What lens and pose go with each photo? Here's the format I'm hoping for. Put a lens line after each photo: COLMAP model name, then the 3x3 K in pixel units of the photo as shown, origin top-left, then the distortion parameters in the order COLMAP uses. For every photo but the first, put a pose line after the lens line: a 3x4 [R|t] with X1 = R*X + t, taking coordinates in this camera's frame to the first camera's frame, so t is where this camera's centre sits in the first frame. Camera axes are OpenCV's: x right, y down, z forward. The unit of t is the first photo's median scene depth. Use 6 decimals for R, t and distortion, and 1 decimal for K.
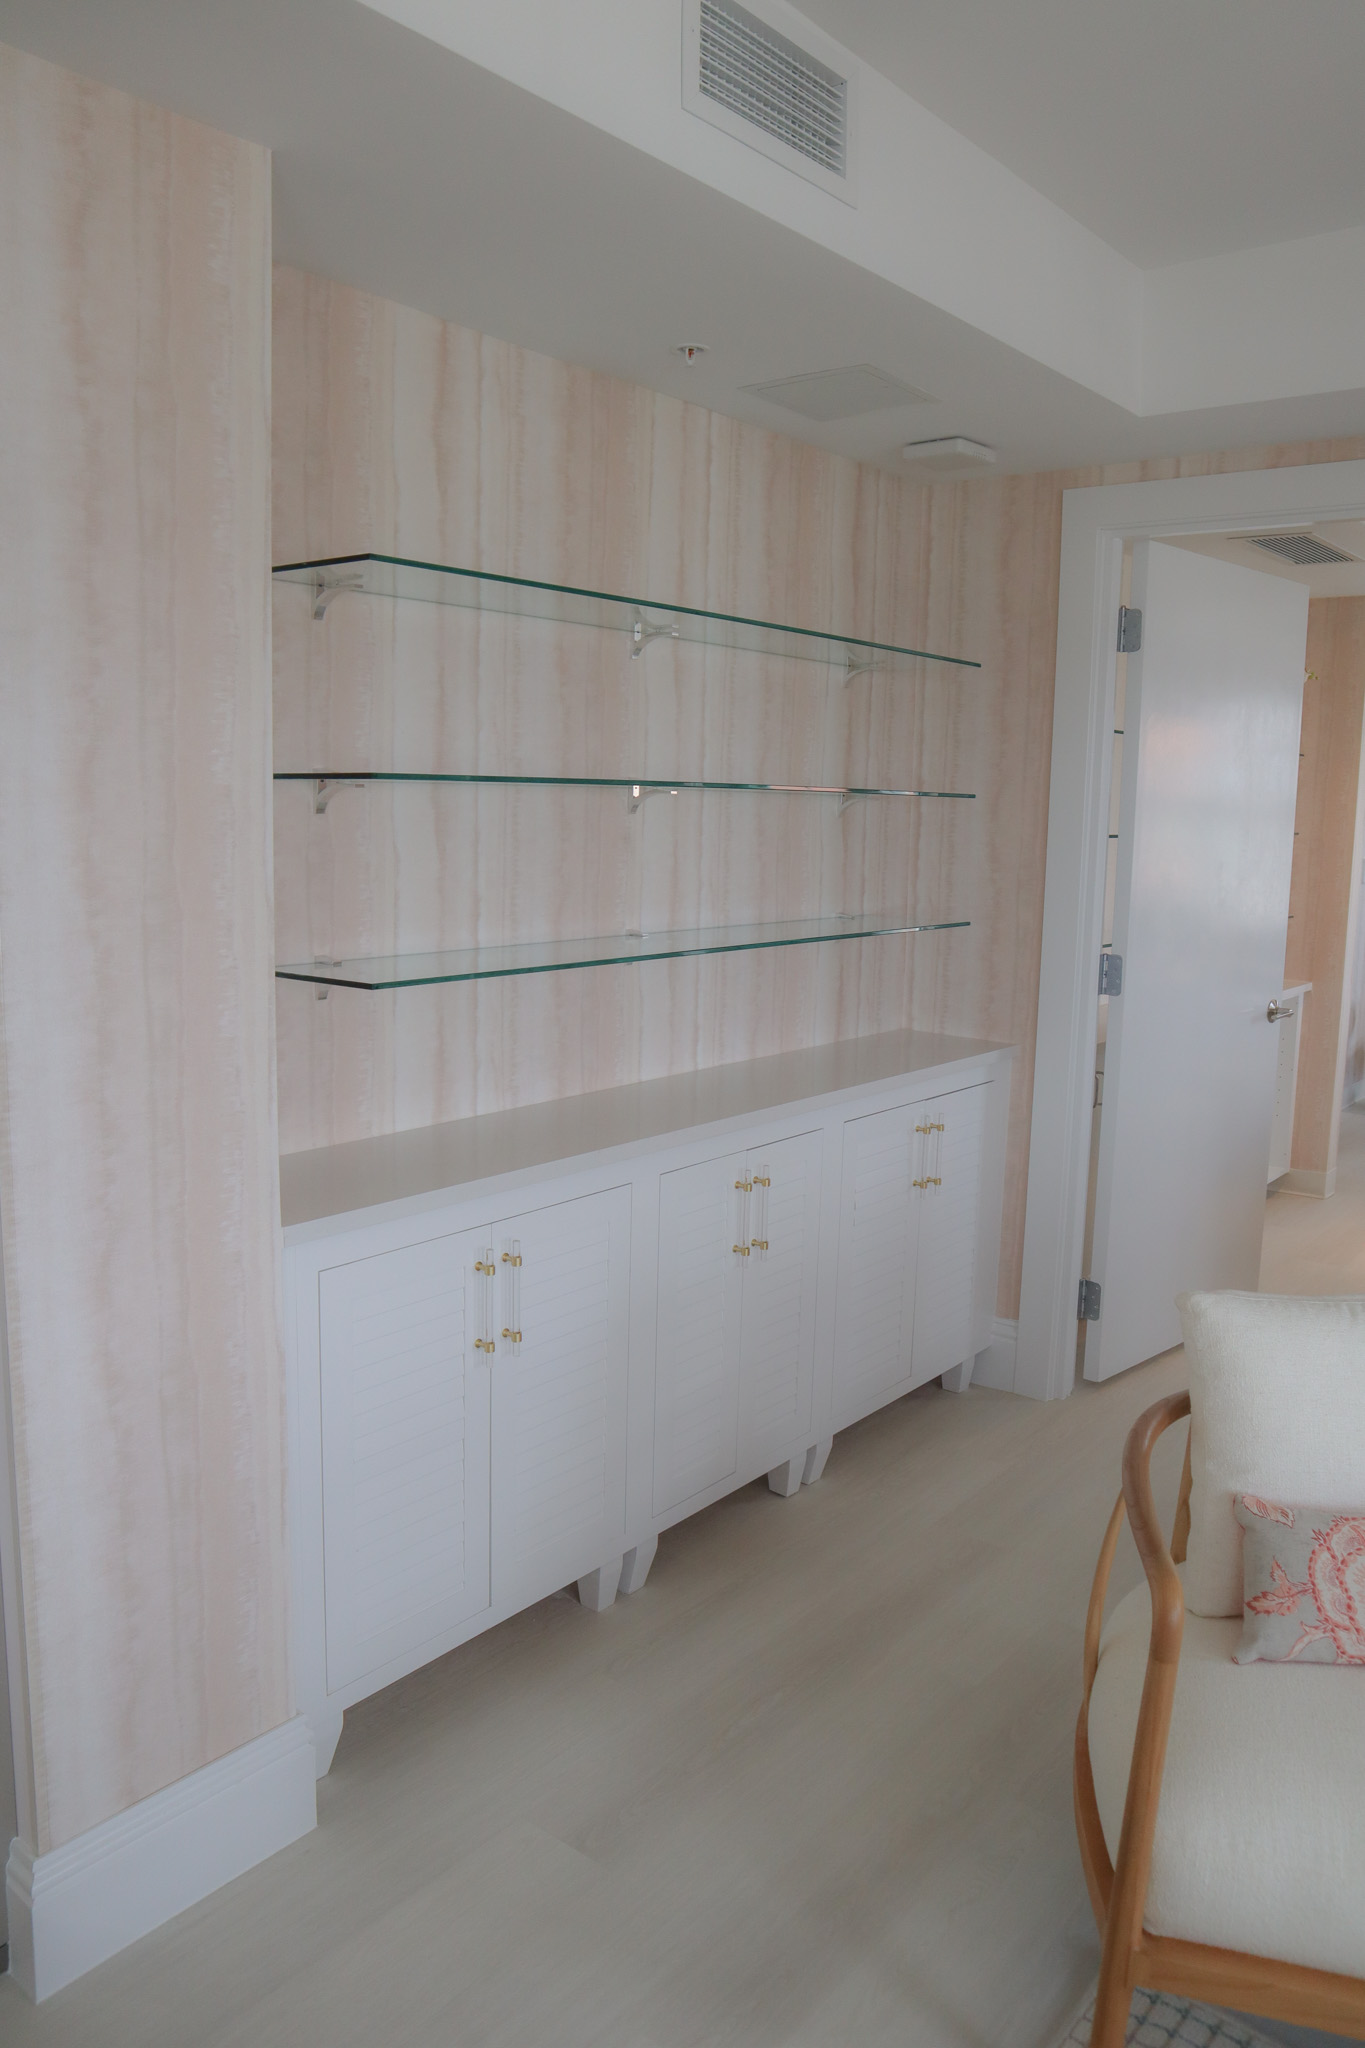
lens RADIAL K [[1500.8, 0, 682.5], [0, 1500.8, 1024.0], [0, 0, 1]] dist [-0.086724, 0.080846]
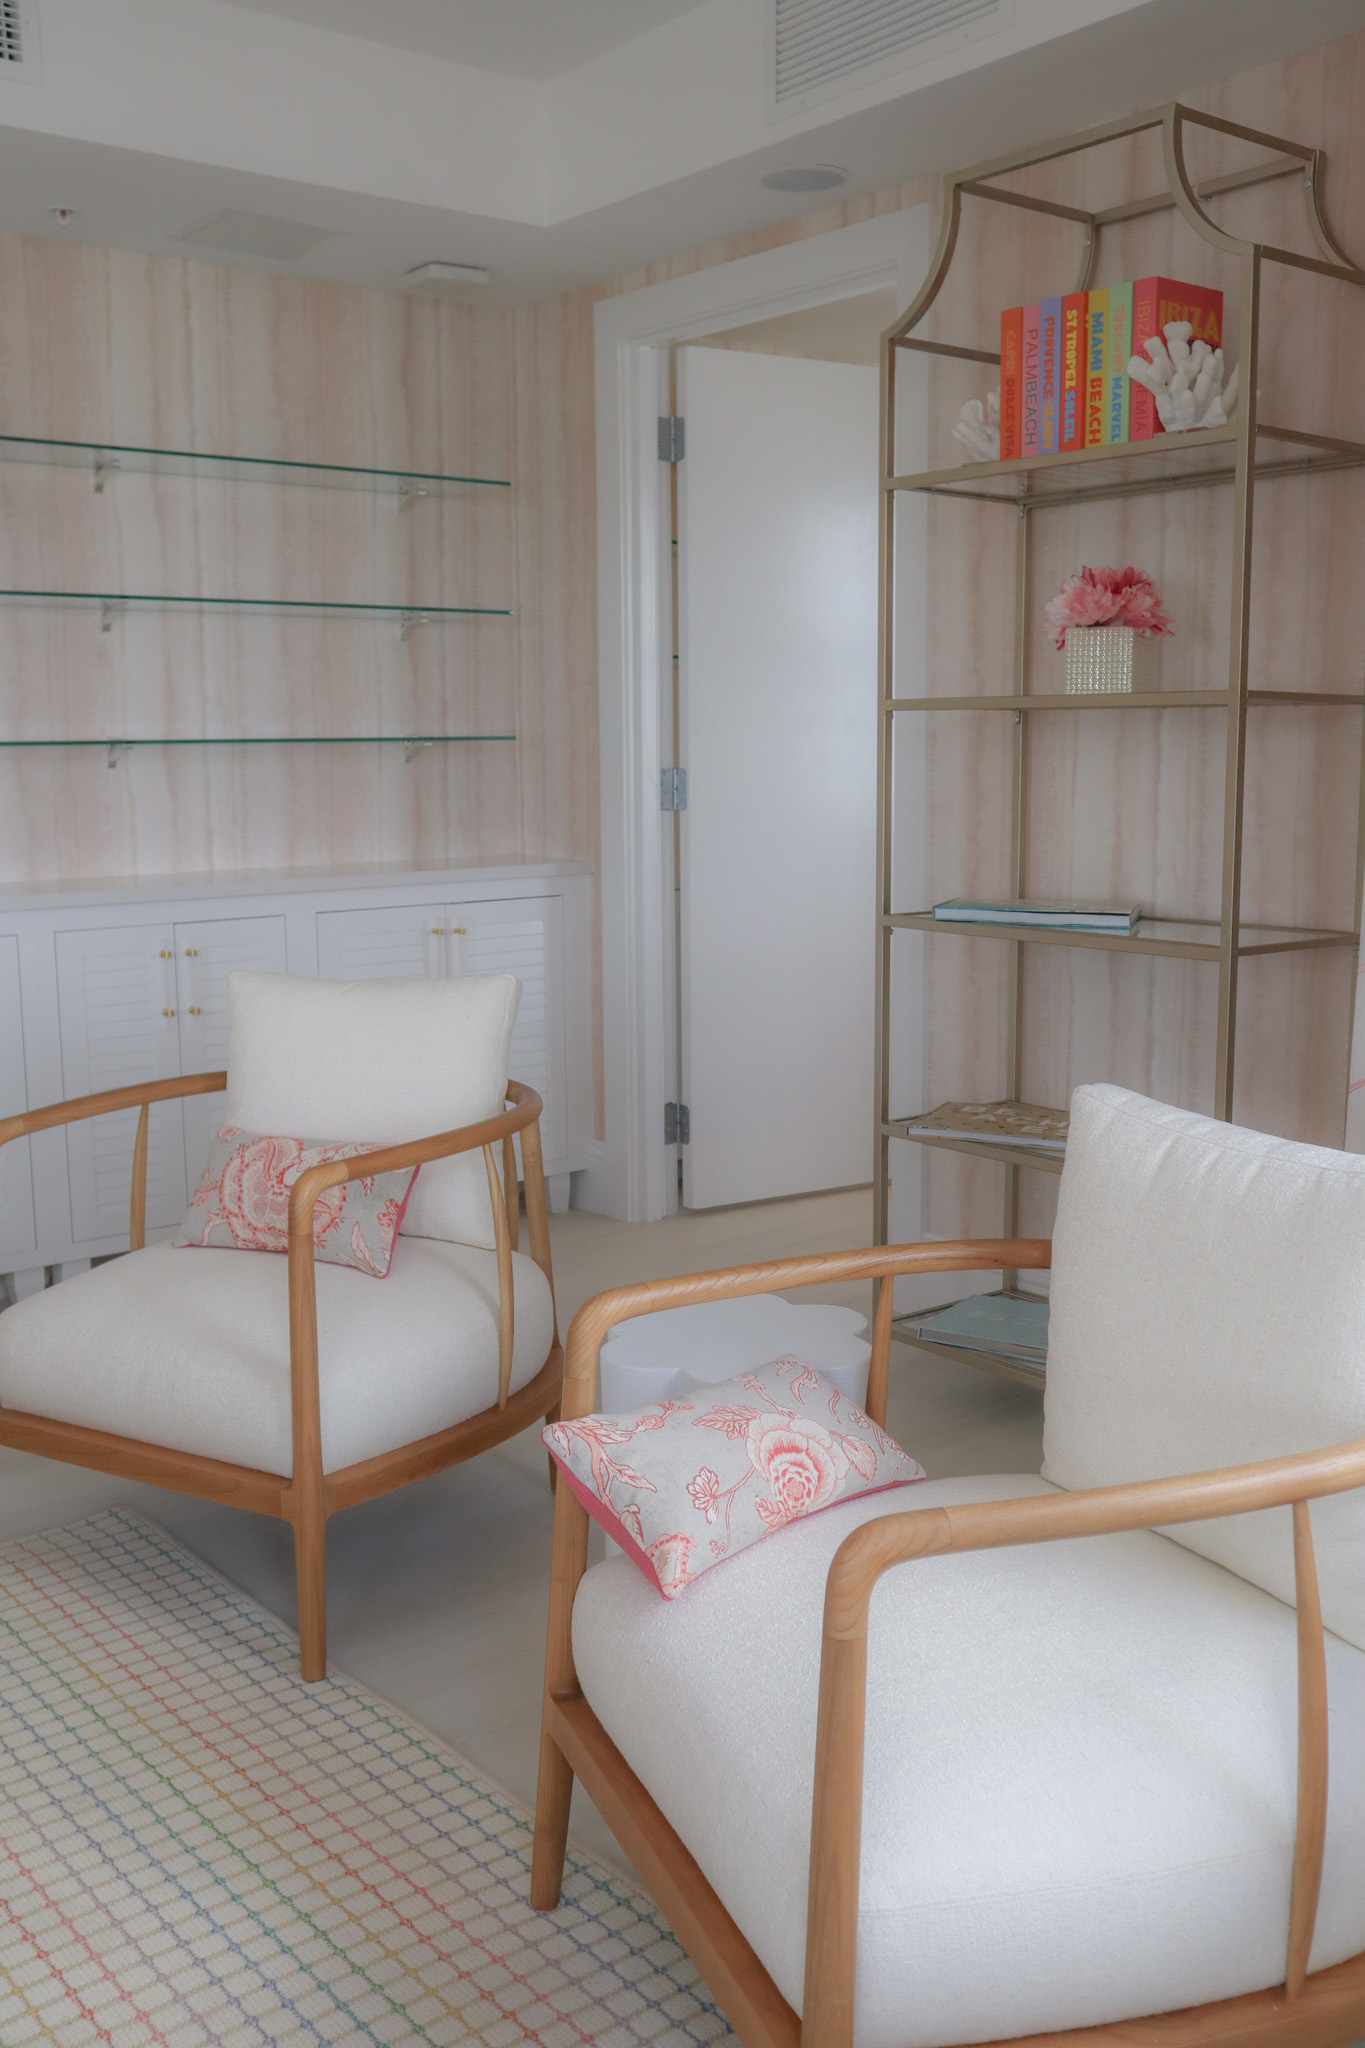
lens RADIAL K [[1878.8, 0, 676.3], [0, 1878.8, 1025.0], [0, 0, 1]] dist [-0.028954, 0.086071]
pose [[0.971691, 0.004652, -0.236208, 0.702668], [-0.003974, 0.999987, 0.003346, 0.145513], [0.236221, -0.002312, 0.971697, -0.263607]]
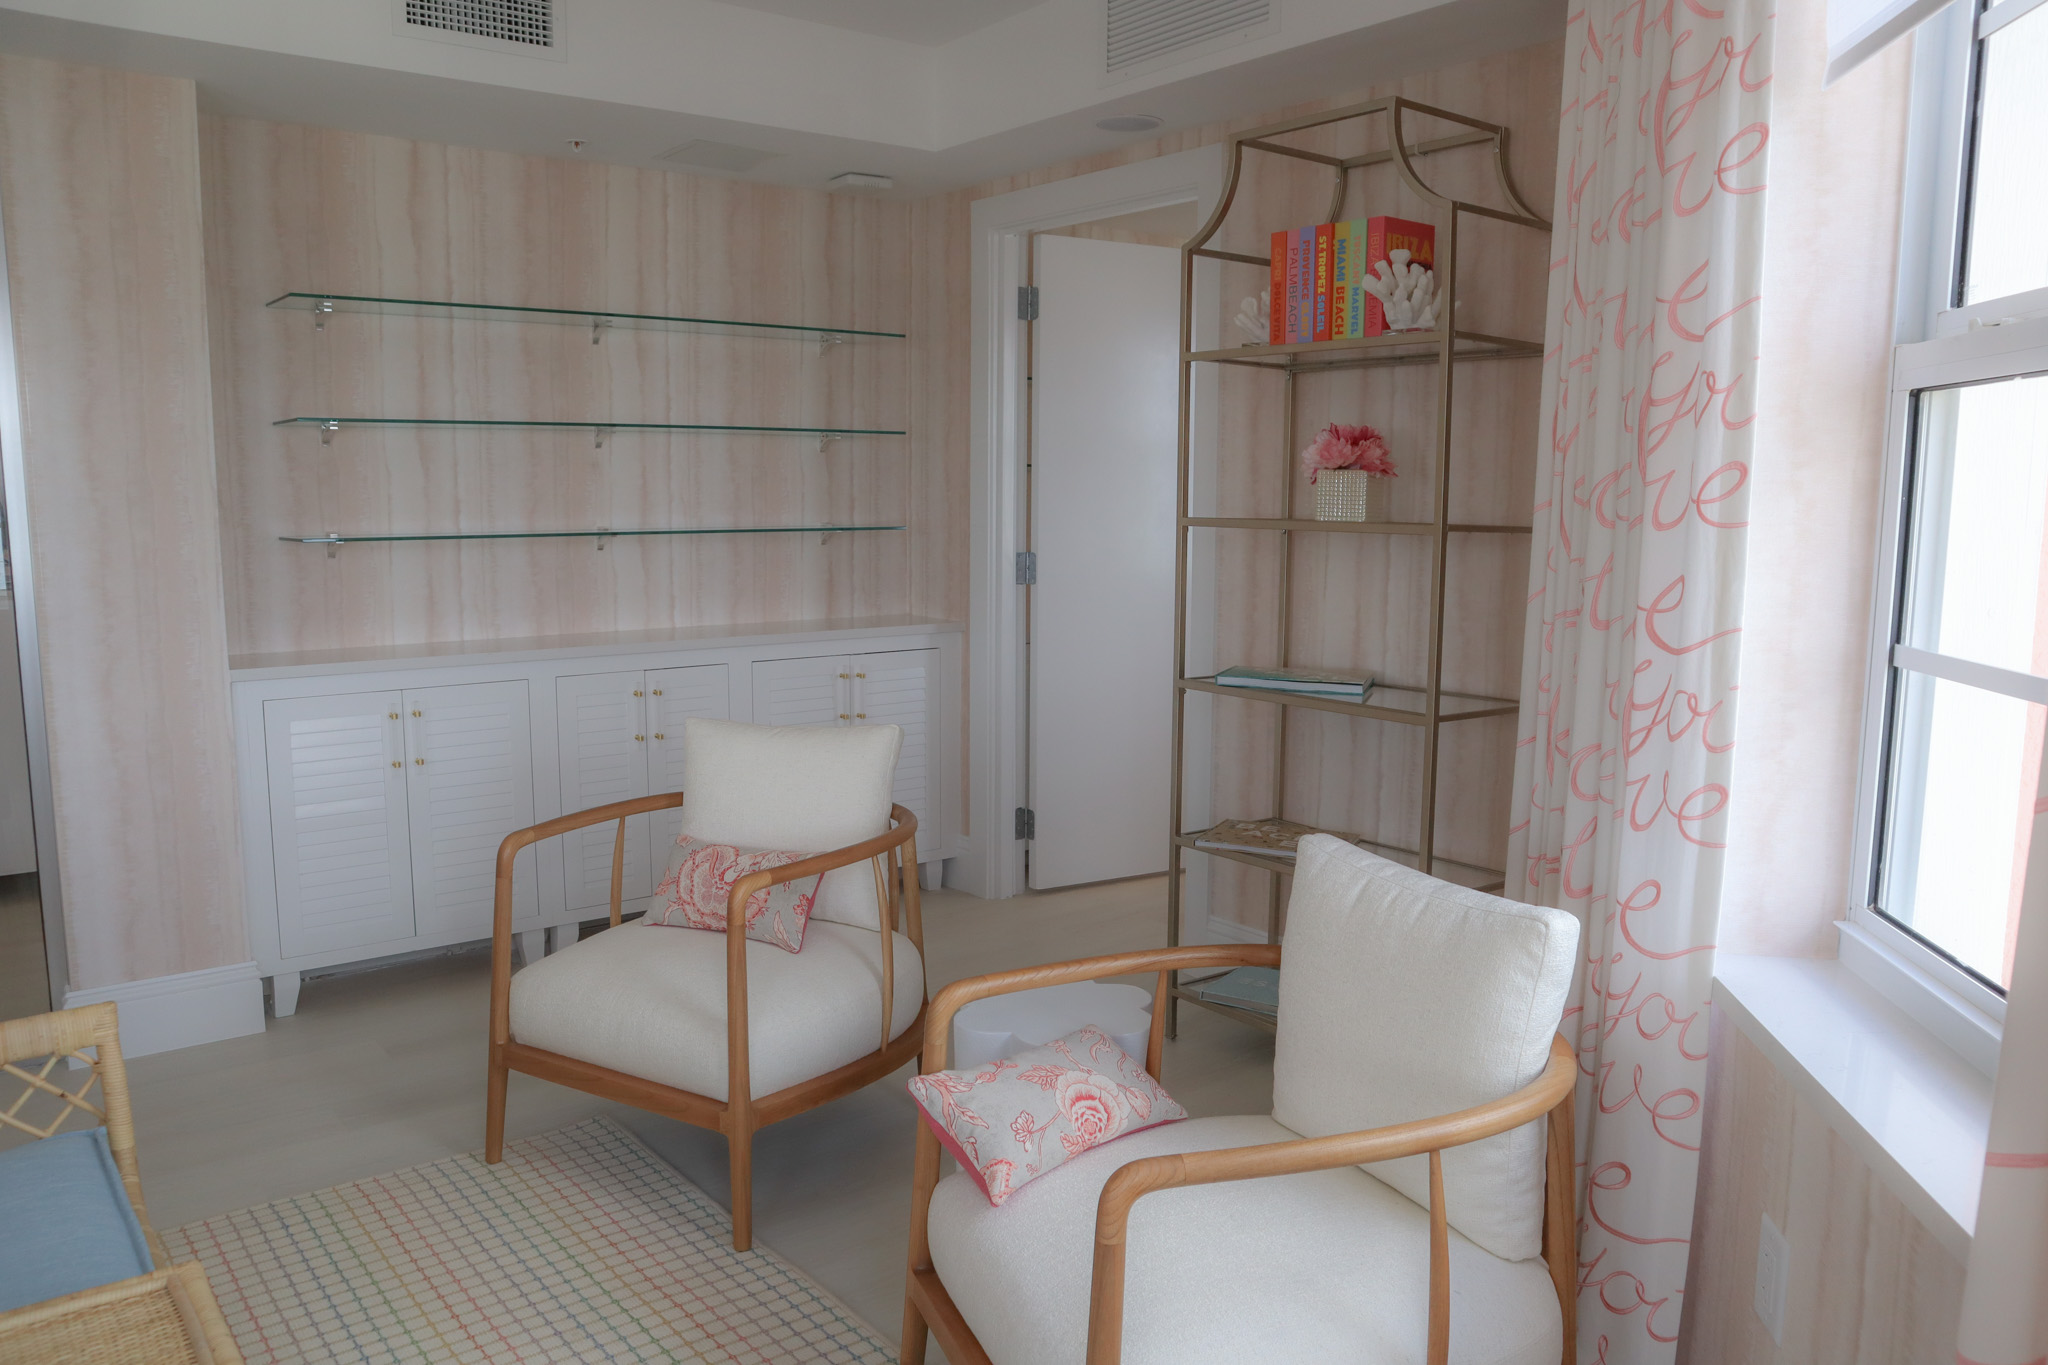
lens RADIAL K [[1500.8, 0, 1019.1], [0, 1500.8, 708.8], [0, 0, 1]] dist [-0.086724, 0.080846]
pose [[0.968549, 0.019089, -0.248088, 0.729534], [-0.020207, 0.999794, -0.001963, 0.111319], [0.247999, 0.006914, 0.968736, -0.322986]]
